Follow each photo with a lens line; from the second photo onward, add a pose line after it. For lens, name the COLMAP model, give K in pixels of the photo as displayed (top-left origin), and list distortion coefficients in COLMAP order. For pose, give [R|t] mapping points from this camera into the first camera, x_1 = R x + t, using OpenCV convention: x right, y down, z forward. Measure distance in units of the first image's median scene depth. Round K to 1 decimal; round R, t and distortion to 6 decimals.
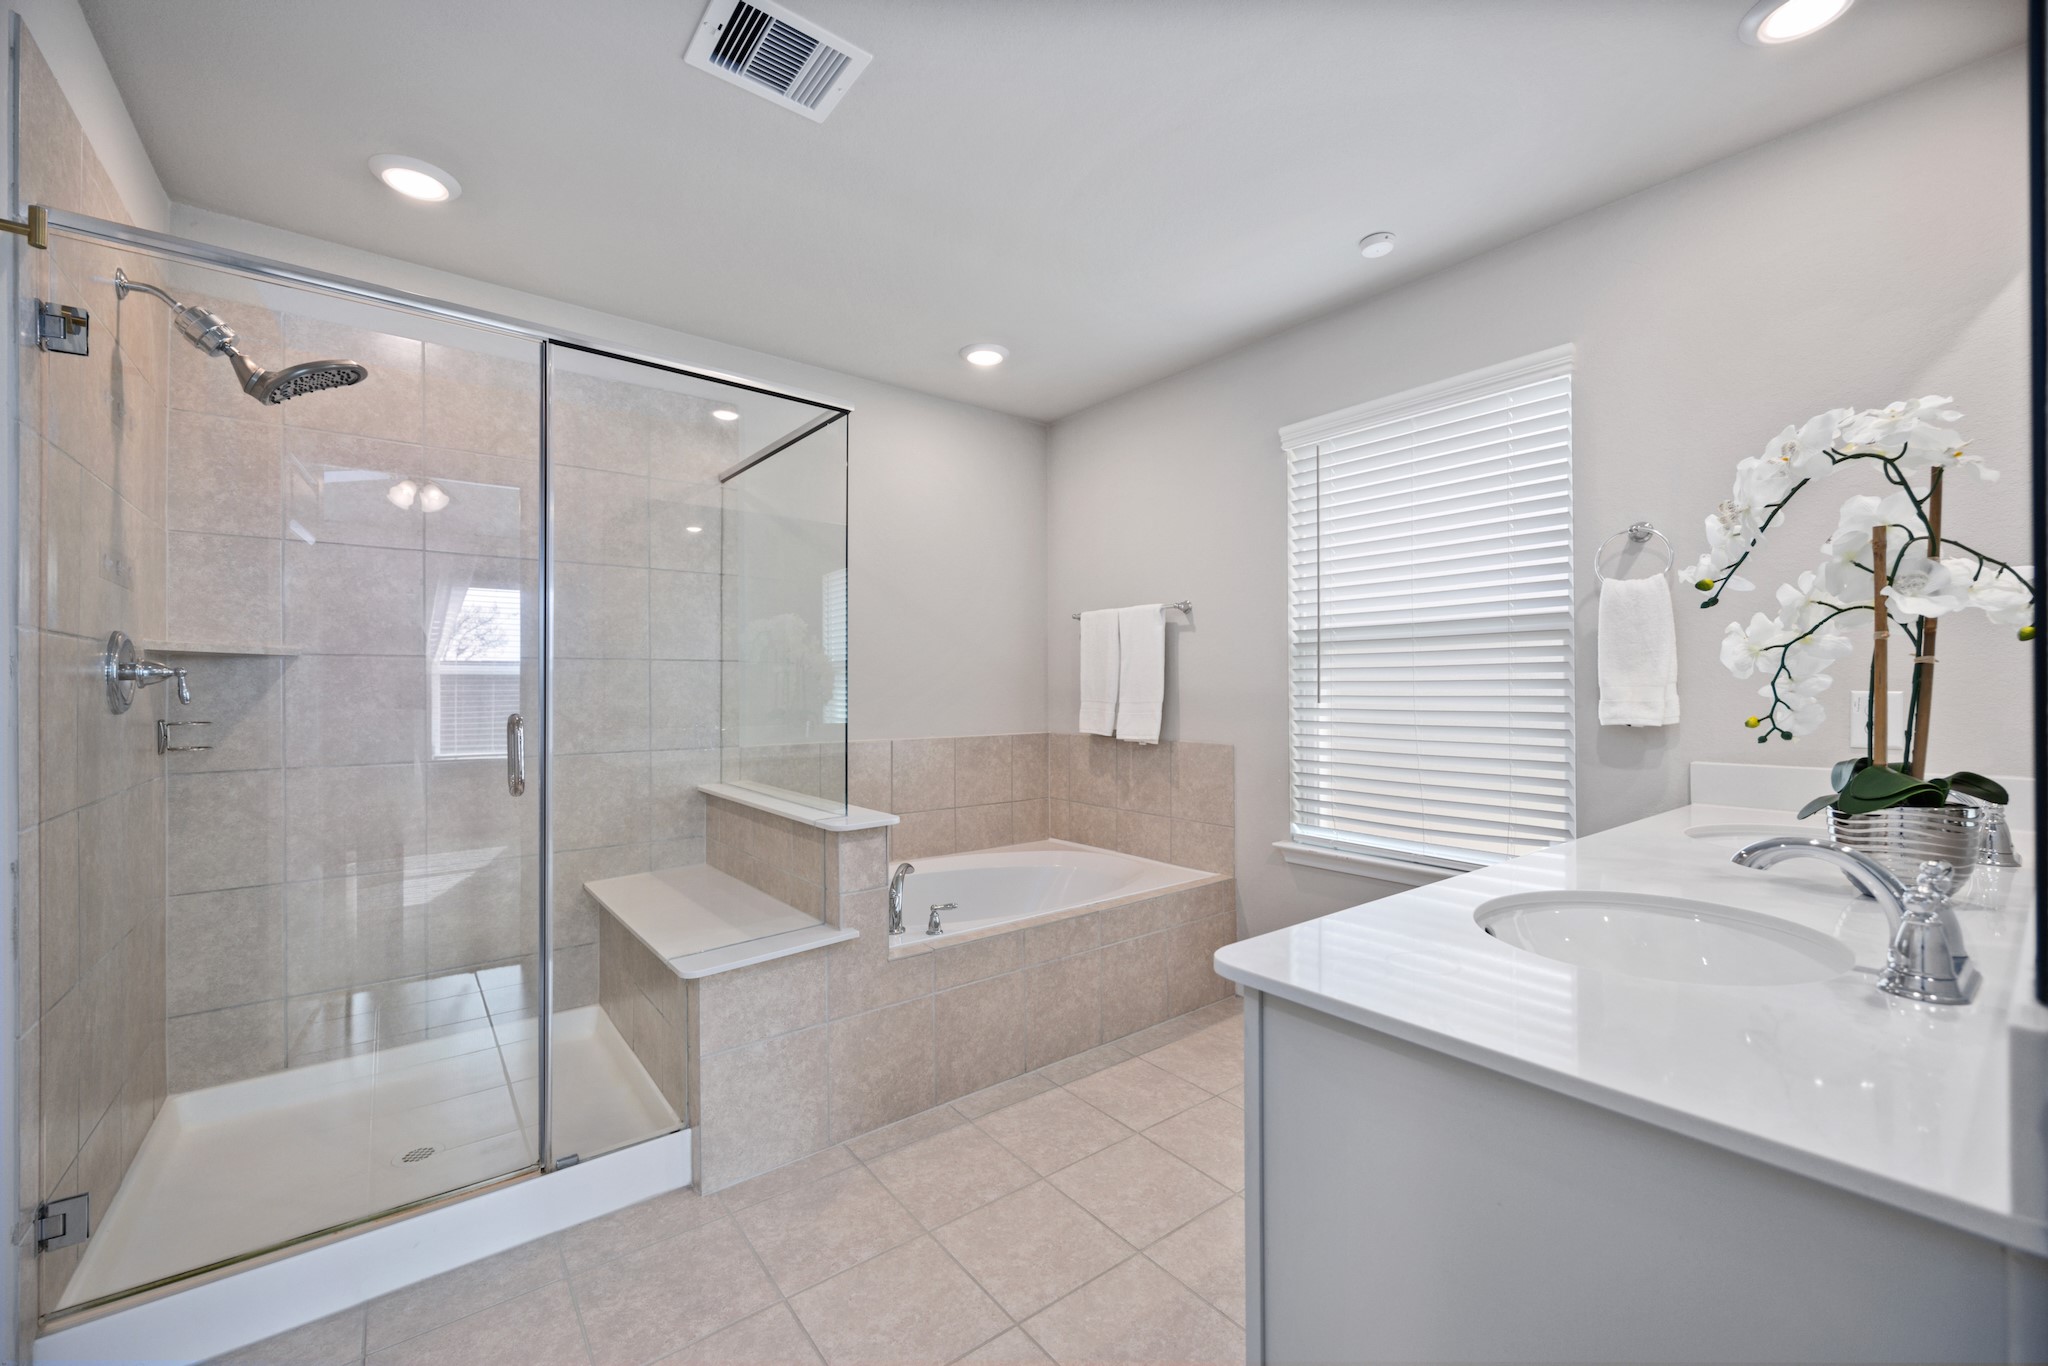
lens RADIAL K [[830.2, 0, 1025.1], [0, 830.2, 694.2], [0, 0, 1]] dist [-0.000298, -0.000075]
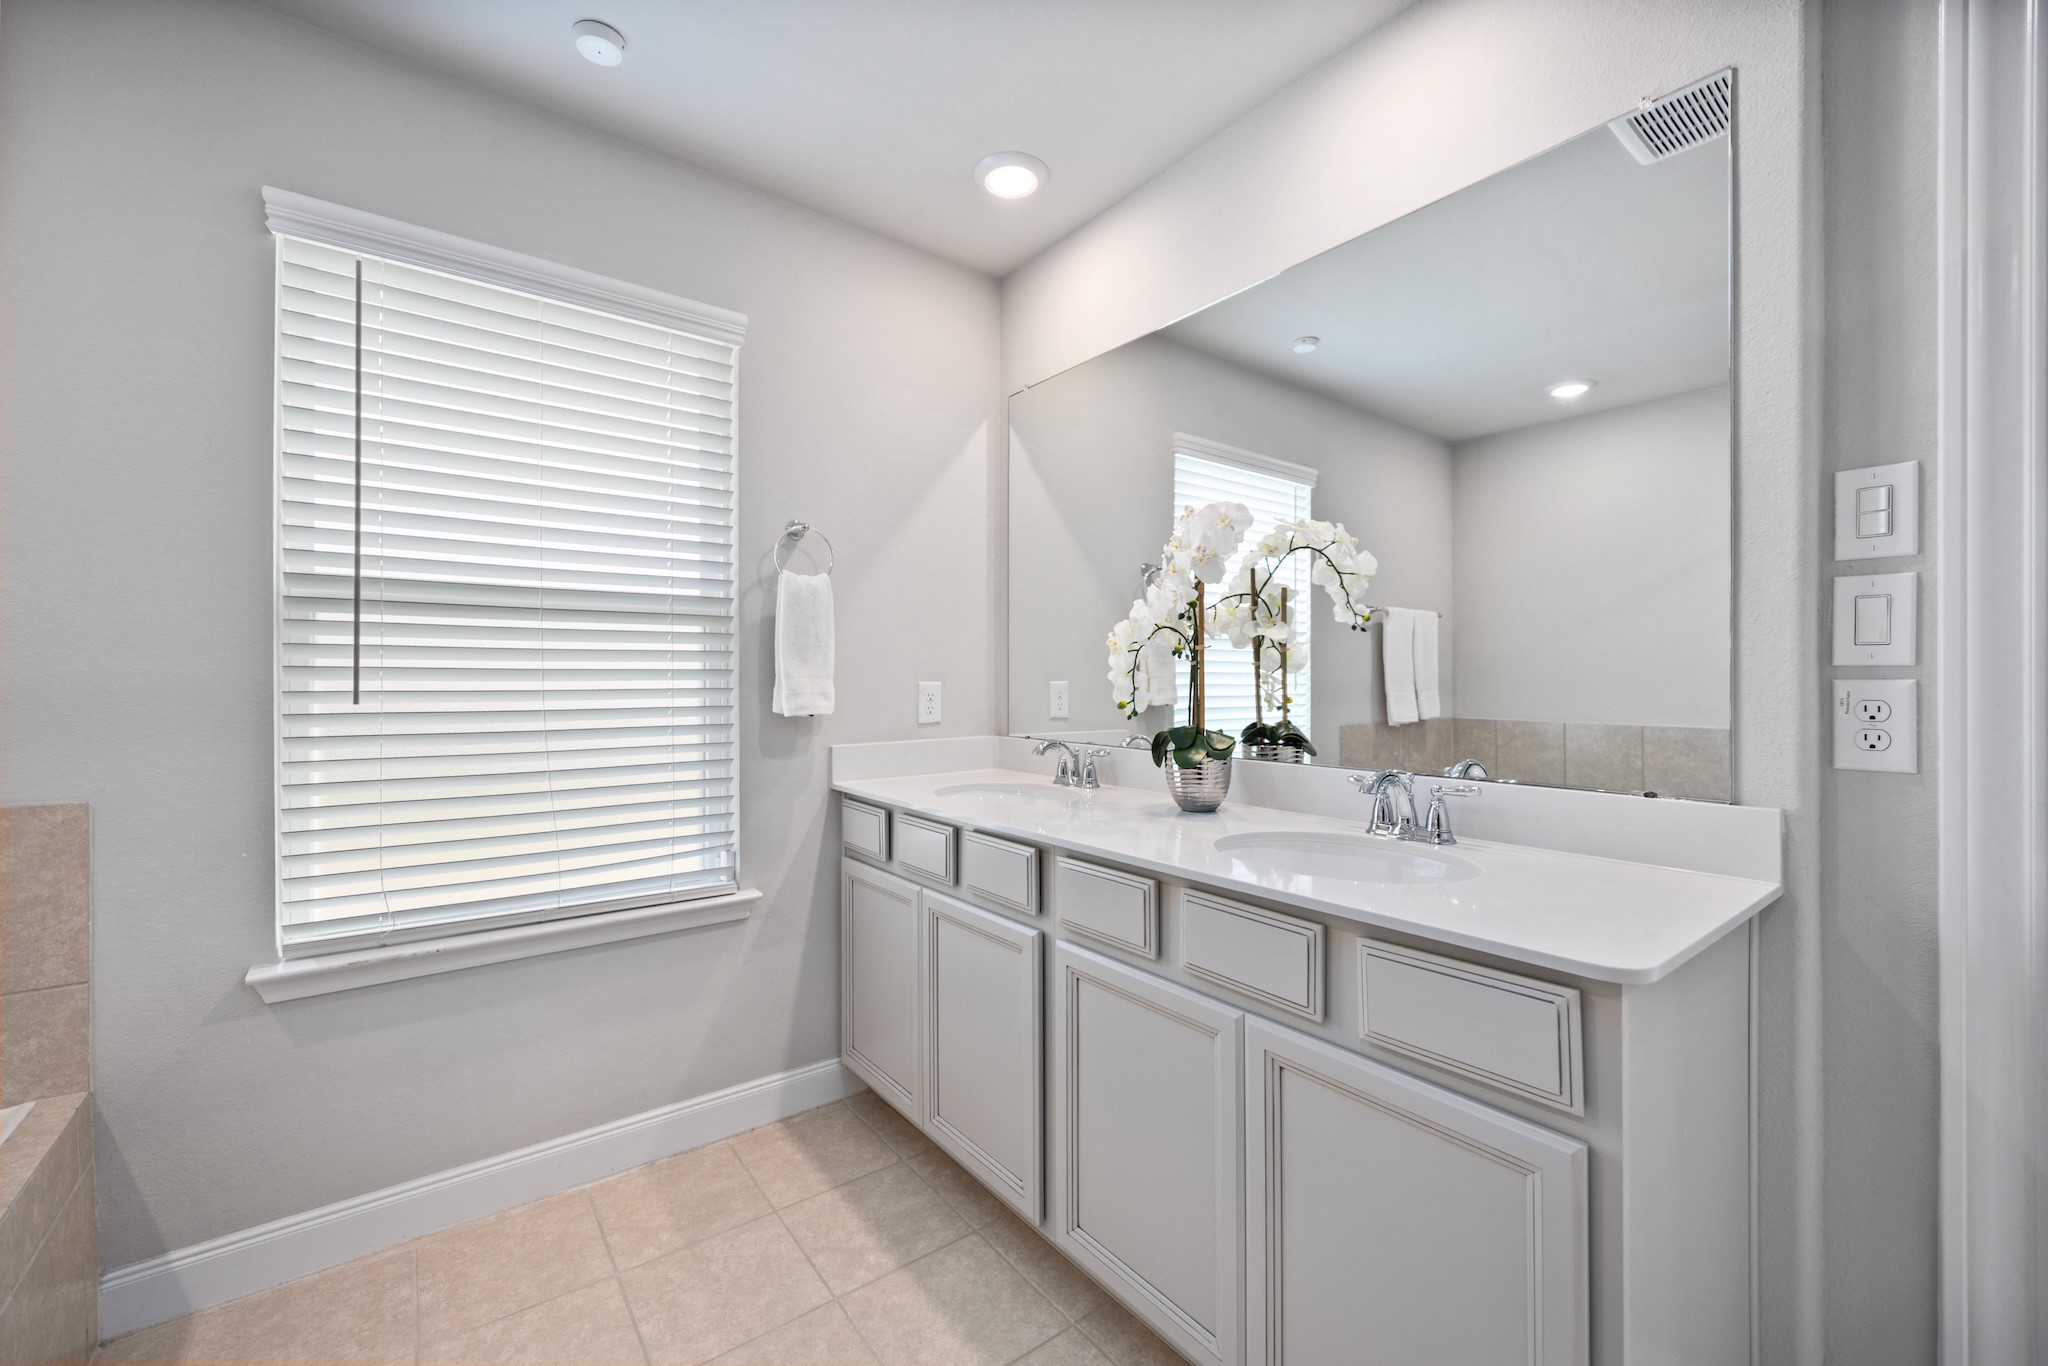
lens RADIAL K [[839.9, 0, 1024.0], [0, 839.9, 683.0], [0, 0, 1]] dist [0.000360, 0.000081]
pose [[-0.004242, -0.005026, 0.999978, -0.301116], [0.004196, 0.999978, 0.005043, -0.006778], [-0.999982, 0.004217, -0.004221, 0.680930]]
